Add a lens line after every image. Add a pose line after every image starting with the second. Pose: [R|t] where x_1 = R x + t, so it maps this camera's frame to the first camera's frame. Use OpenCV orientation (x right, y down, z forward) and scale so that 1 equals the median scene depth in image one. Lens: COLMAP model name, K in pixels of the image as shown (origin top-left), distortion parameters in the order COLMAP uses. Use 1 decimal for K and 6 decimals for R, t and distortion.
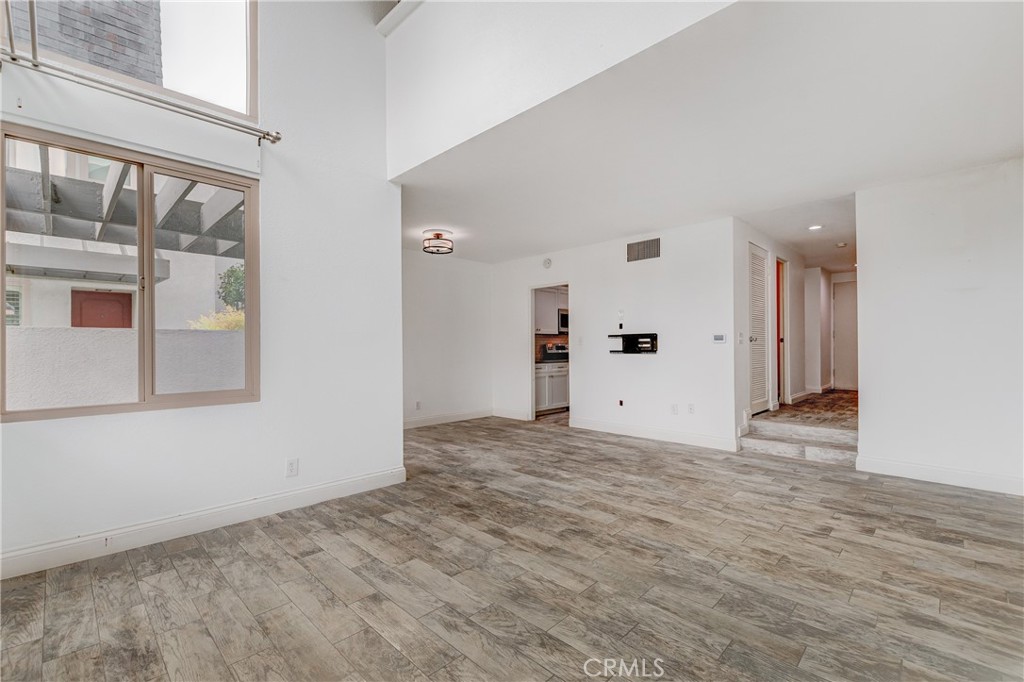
lens RADIAL K [[445.0, 0, 510.8], [0, 445.0, 344.6], [0, 0, 1]] dist [0.009200, -0.003465]
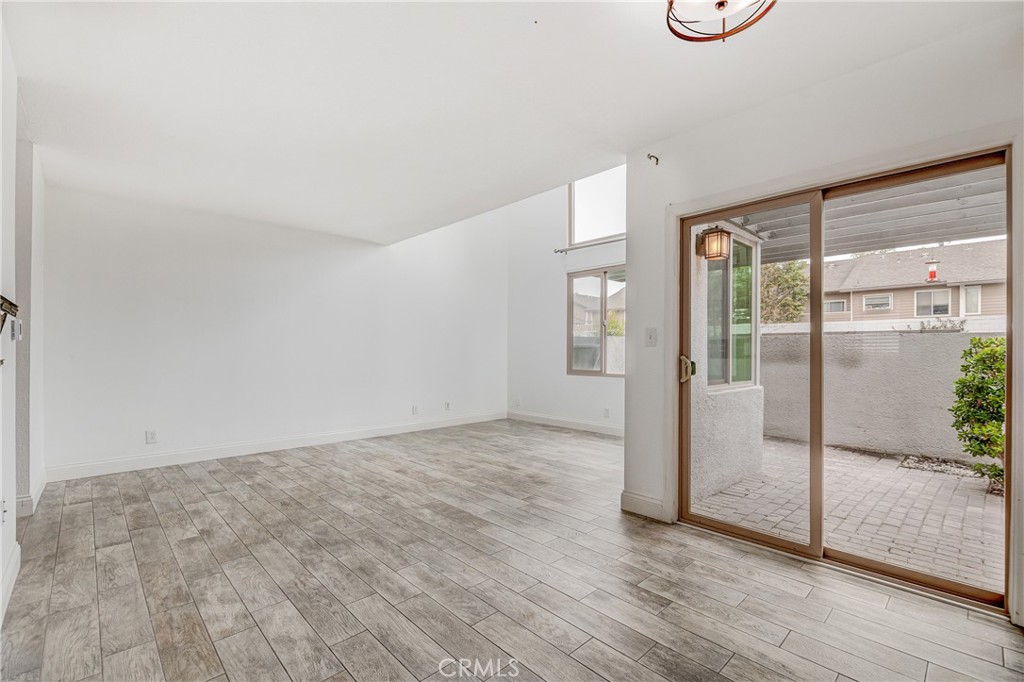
lens RADIAL K [[445.0, 0, 513.3], [0, 445.0, 343.8], [0, 0, 1]] dist [0.009200, -0.003465]
pose [[-0.999702, 0.001532, 0.024384, -0.053032], [0.000977, 0.999740, -0.022772, 0.013271], [-0.024412, -0.022741, -0.999443, 1.860408]]
